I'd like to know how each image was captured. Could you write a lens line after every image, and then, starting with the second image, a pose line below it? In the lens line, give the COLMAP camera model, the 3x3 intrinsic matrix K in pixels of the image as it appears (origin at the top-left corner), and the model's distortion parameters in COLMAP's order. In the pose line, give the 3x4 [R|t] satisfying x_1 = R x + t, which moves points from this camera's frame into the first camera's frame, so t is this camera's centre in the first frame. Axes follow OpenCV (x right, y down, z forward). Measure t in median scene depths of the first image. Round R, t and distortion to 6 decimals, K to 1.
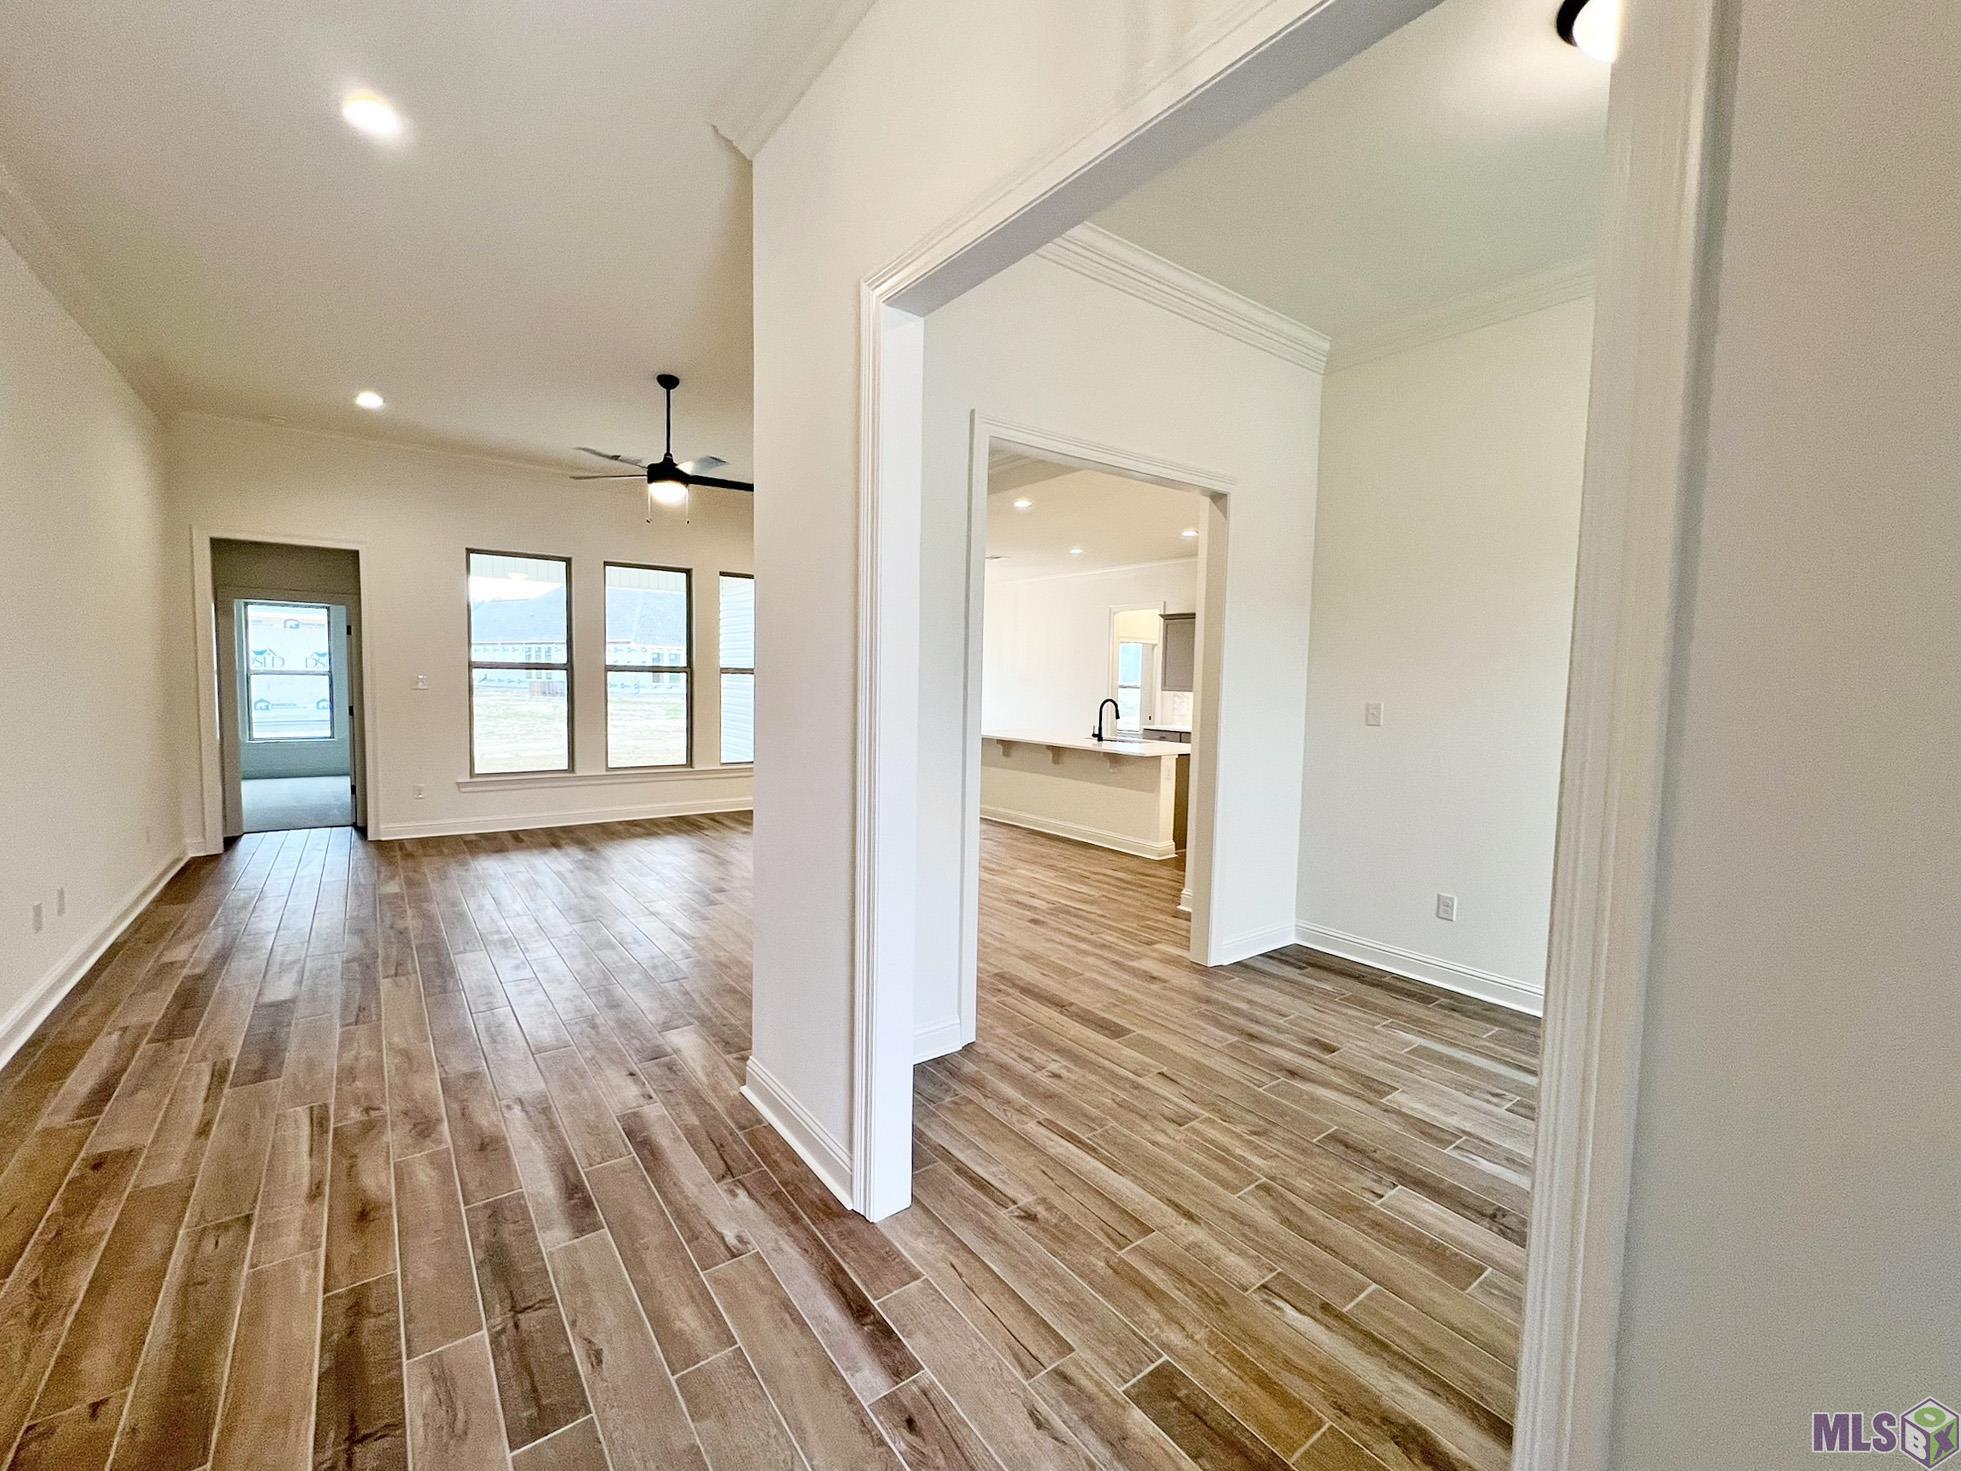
lens RADIAL K [[815.8, 0, 972.0], [0, 815.8, 731.5], [0, 0, 1]] dist [-0.002769, -0.000247]
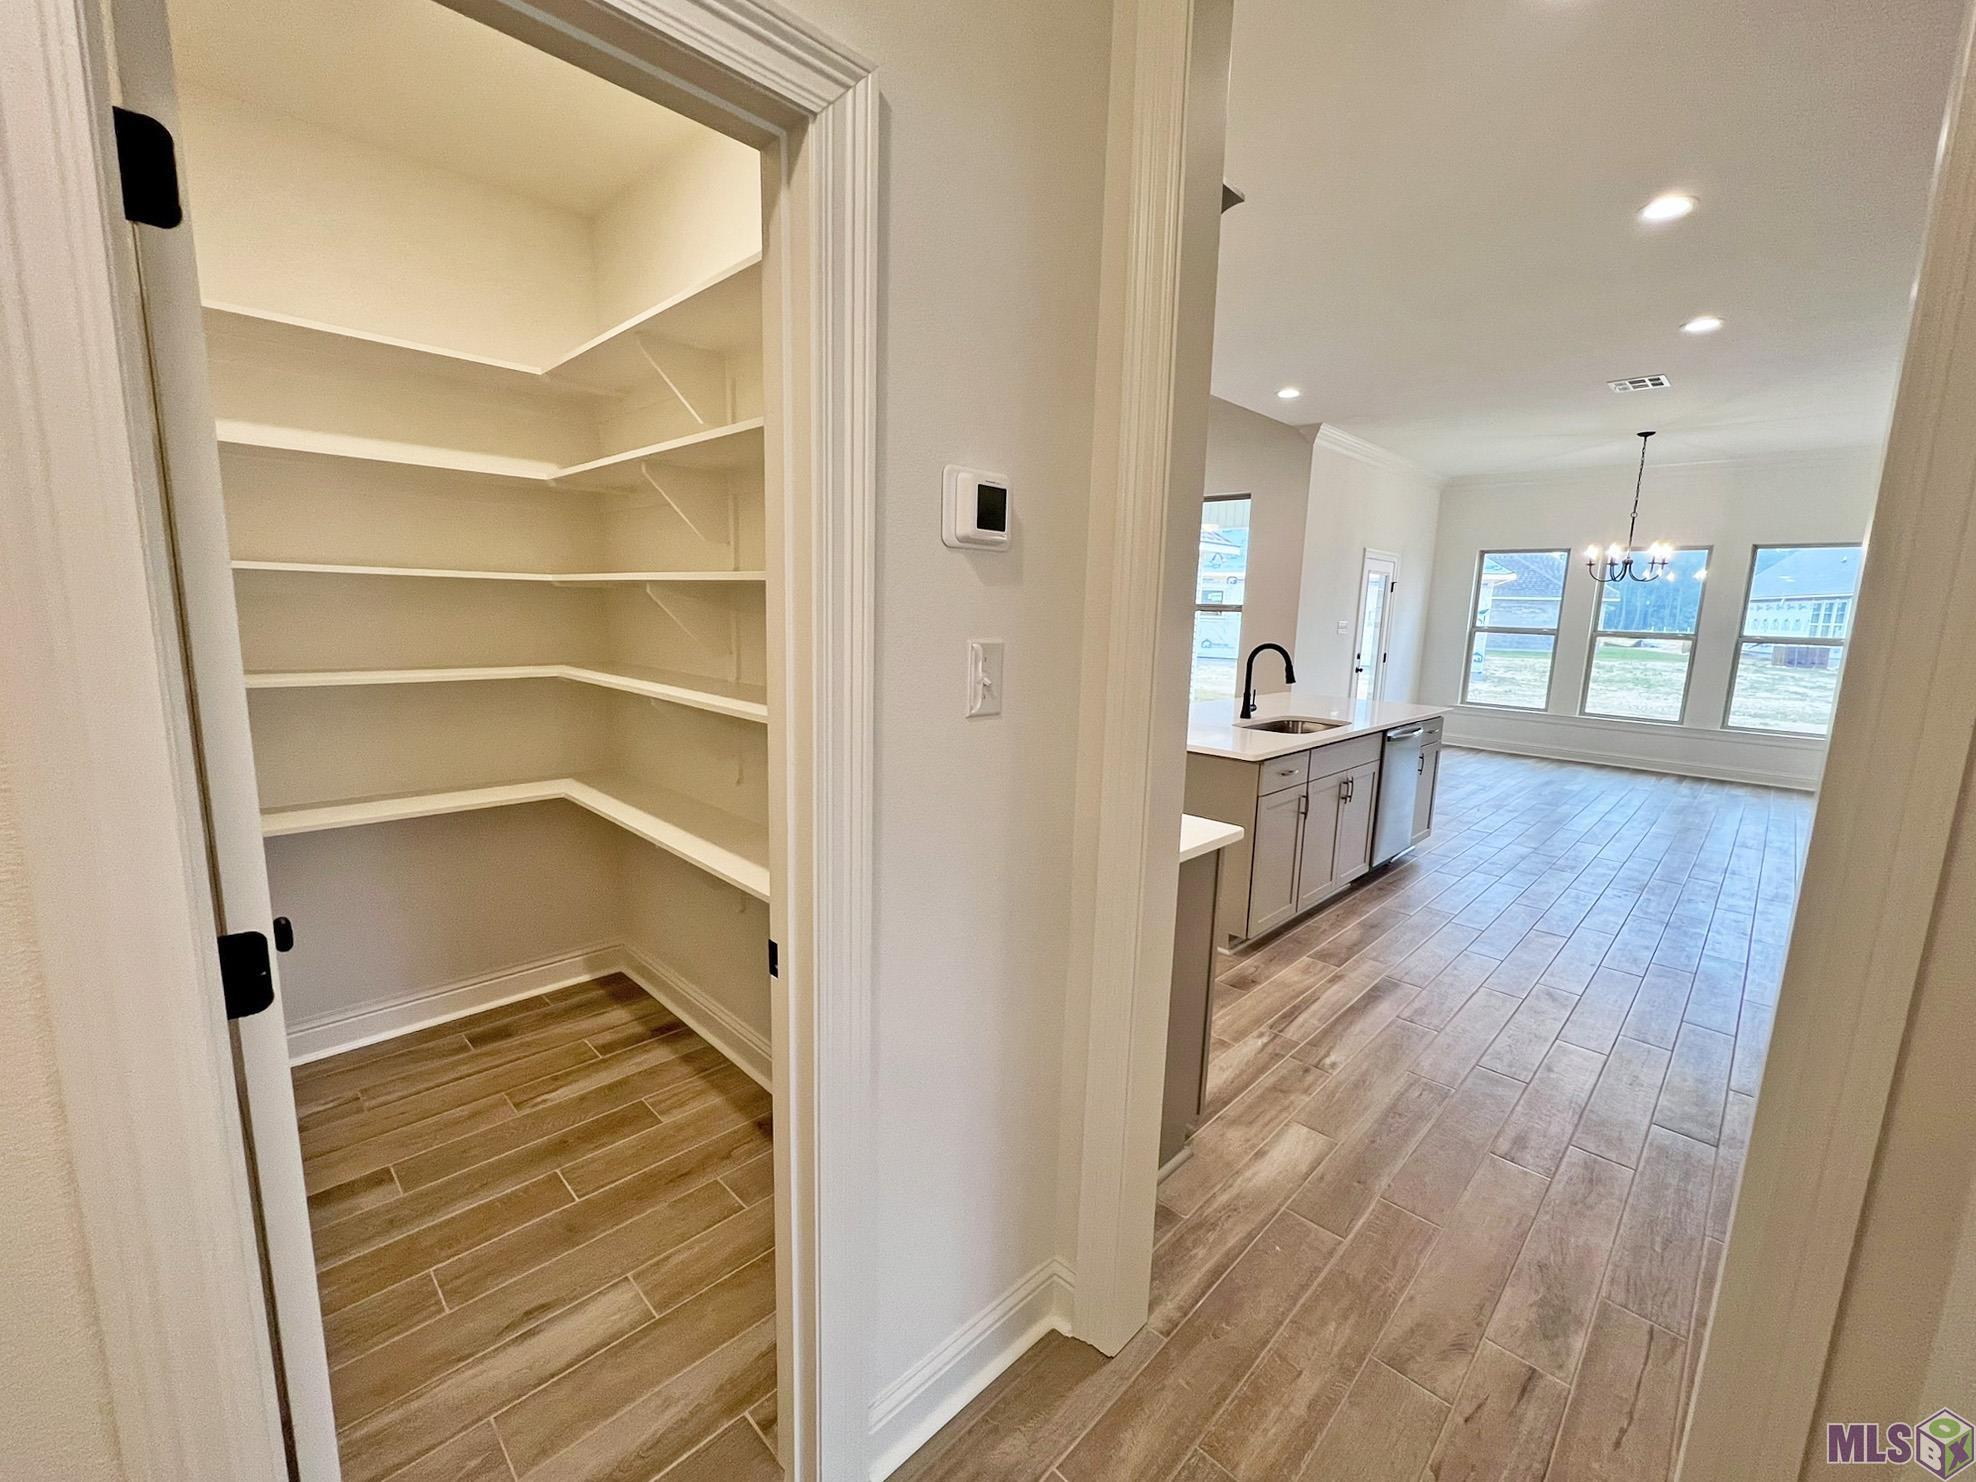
lens RADIAL K [[822.1, 0, 979.4], [0, 822.1, 736.9], [0, 0, 1]] dist [-0.002769, -0.000247]
pose [[0.152002, 0.143856, -0.977855, 0.929450], [-0.094299, 0.986949, 0.130536, -0.043640], [0.983872, 0.072369, 0.163583, 0.990755]]
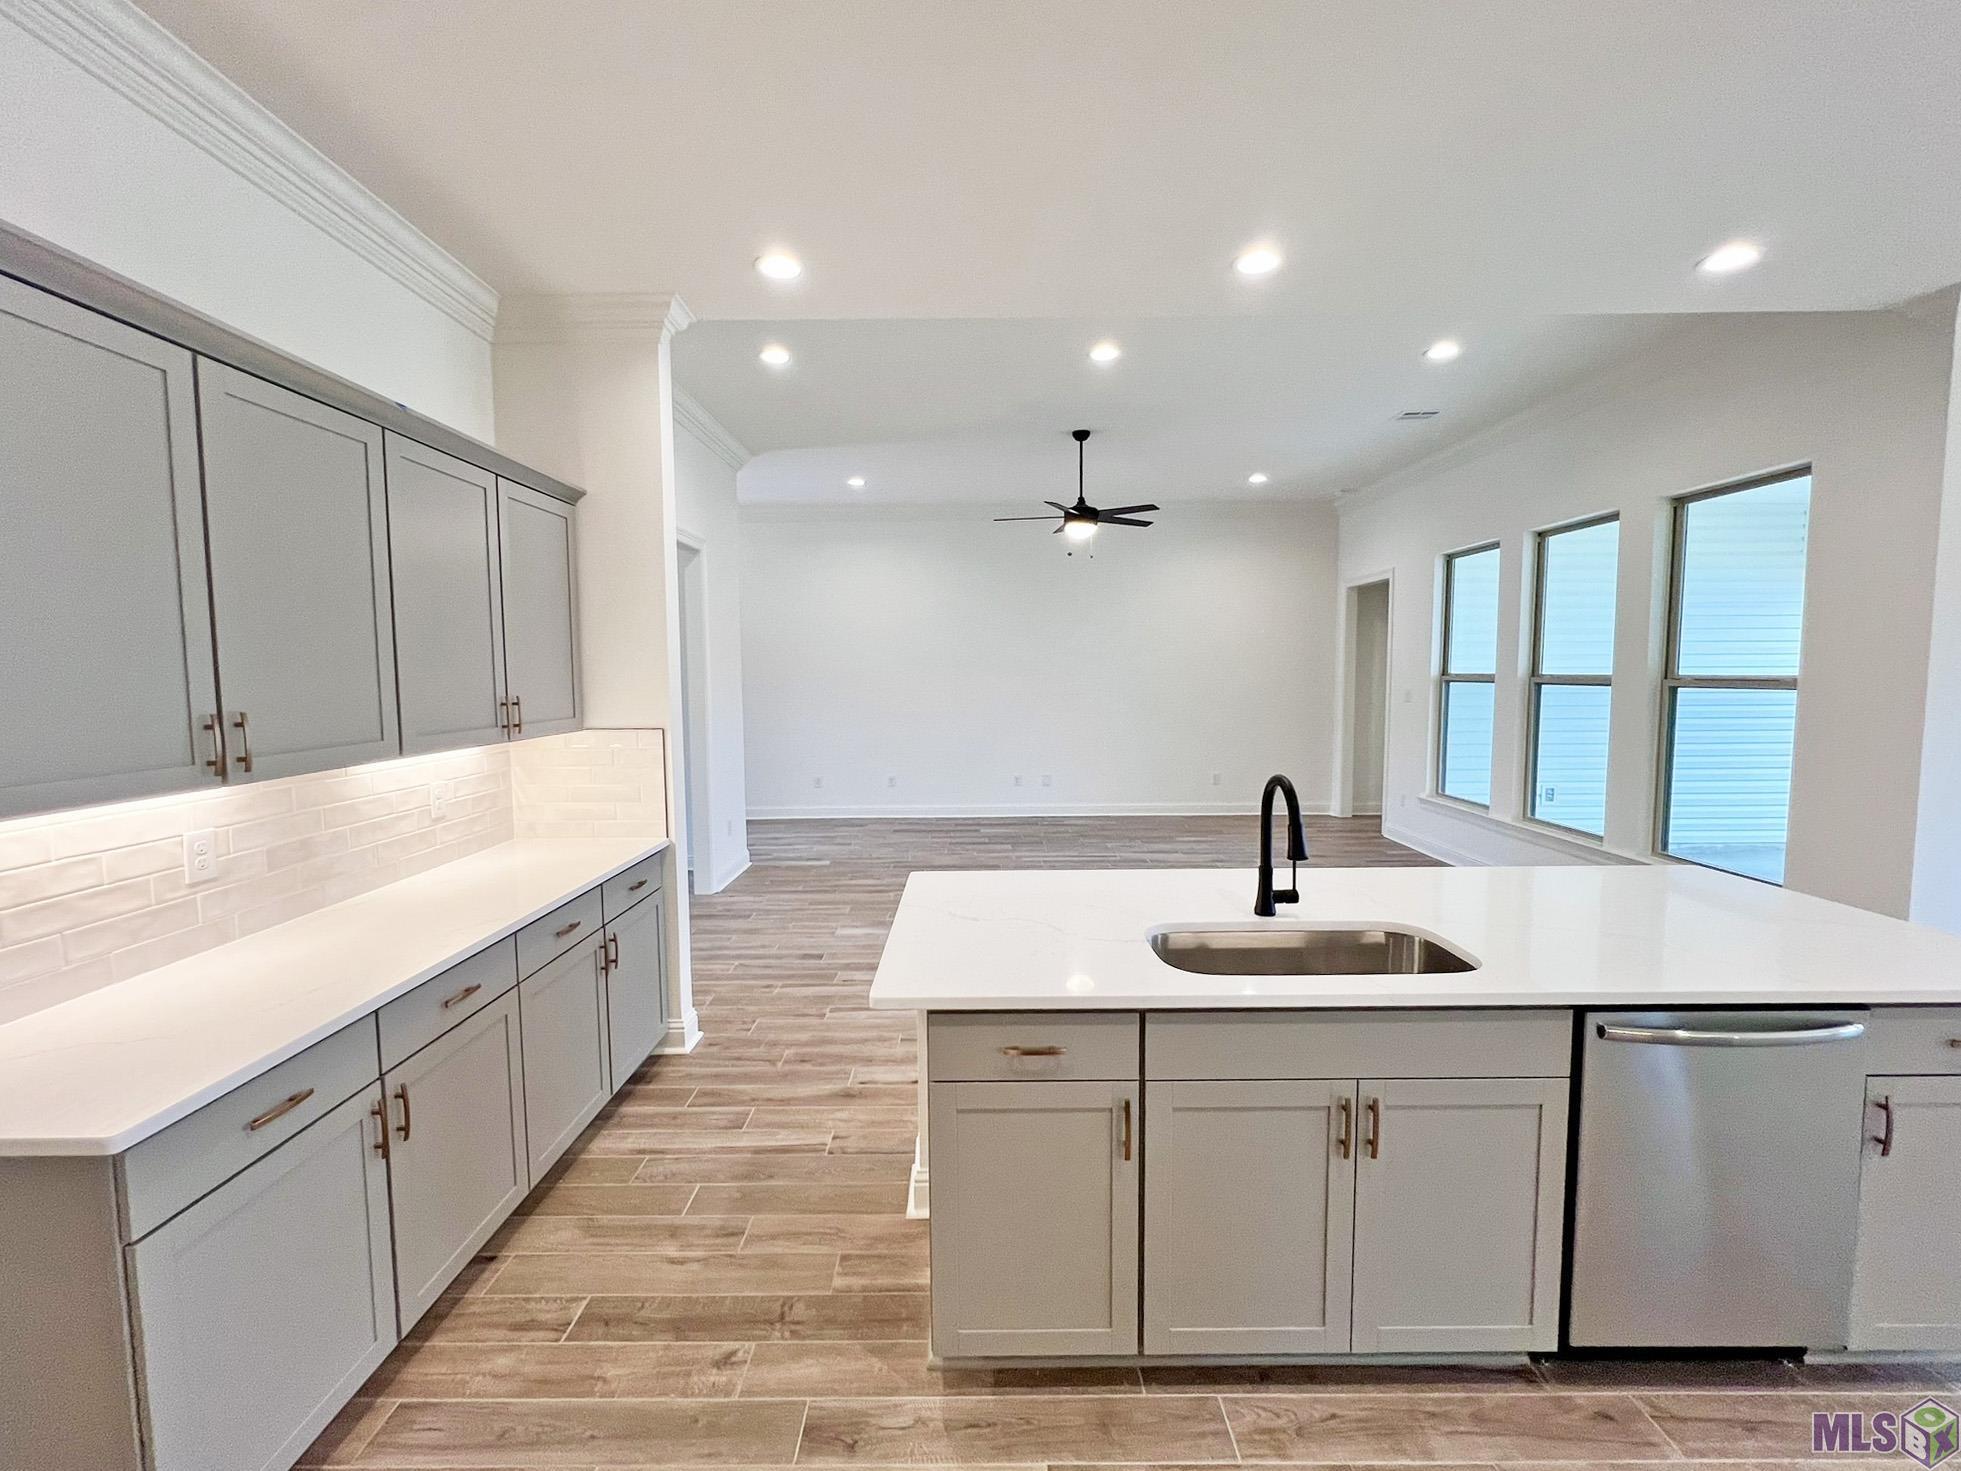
lens RADIAL K [[815.8, 0, 972.0], [0, 815.8, 731.5], [0, 0, 1]] dist [-0.002769, -0.000247]
pose [[-0.598161, 0.042209, -0.800264, 0.612811], [-0.059818, 0.993474, 0.097111, -0.102453], [0.799140, 0.105958, -0.591733, 1.470973]]
